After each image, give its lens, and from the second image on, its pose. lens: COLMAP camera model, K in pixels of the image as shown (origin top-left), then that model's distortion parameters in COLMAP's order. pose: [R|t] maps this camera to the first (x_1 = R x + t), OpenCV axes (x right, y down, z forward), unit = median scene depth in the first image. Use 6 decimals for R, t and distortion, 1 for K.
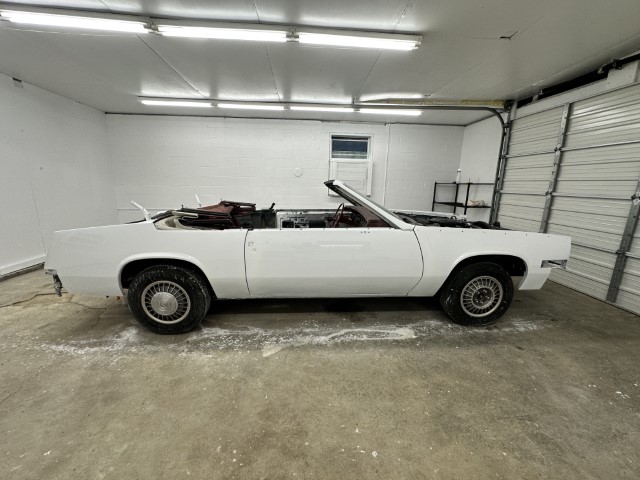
lens RADIAL K [[258.7, 0, 320.0], [0, 258.7, 240.0], [0, 0, 1]] dist [-0.002402, 0.000155]
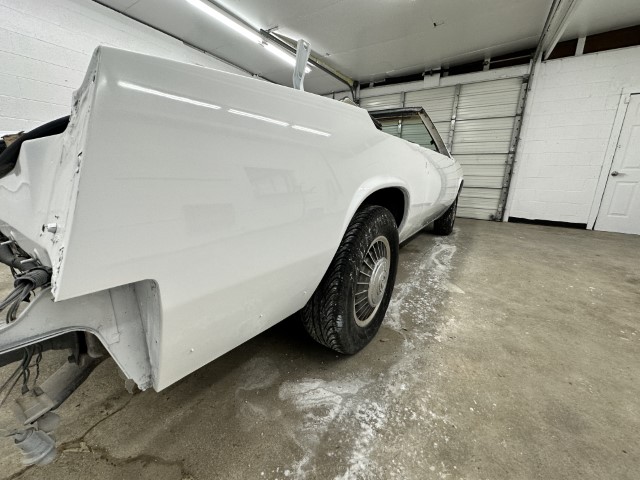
lens RADIAL K [[258.7, 0, 320.0], [0, 258.7, 240.0], [0, 0, 1]] dist [-0.002402, 0.000155]
pose [[0.593123, -0.195372, 0.781047, -1.021935], [0.156710, 0.979571, 0.126026, 0.079490], [-0.789713, 0.047649, 0.611623, 0.750240]]
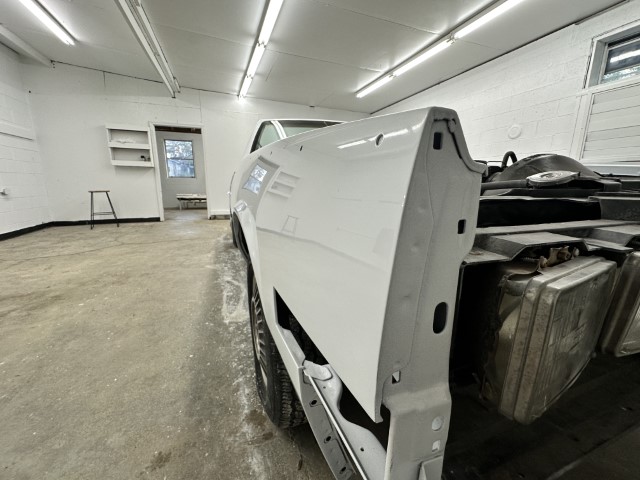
lens RADIAL K [[260.8, 0, 320.0], [0, 260.8, 240.0], [0, 0, 1]] dist [-0.004793, 0.000087]
pose [[0.283561, 0.189689, -0.940006, 1.062291], [-0.203136, 0.969877, 0.134439, 0.016083], [0.937192, 0.152828, 0.313552, 0.990086]]
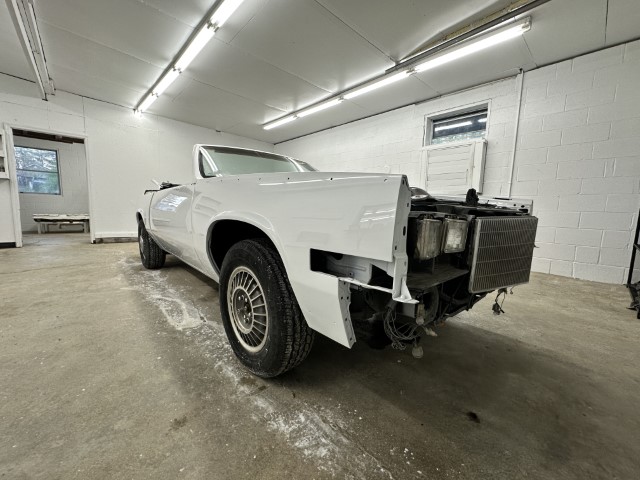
lens RADIAL K [[258.7, 0, 320.0], [0, 258.7, 240.0], [0, 0, 1]] dist [-0.002402, 0.000155]
pose [[0.626009, 0.093186, -0.774228, 1.163774], [-0.180705, 0.983145, -0.027779, 0.076915], [0.758590, 0.157297, 0.632296, 0.806806]]
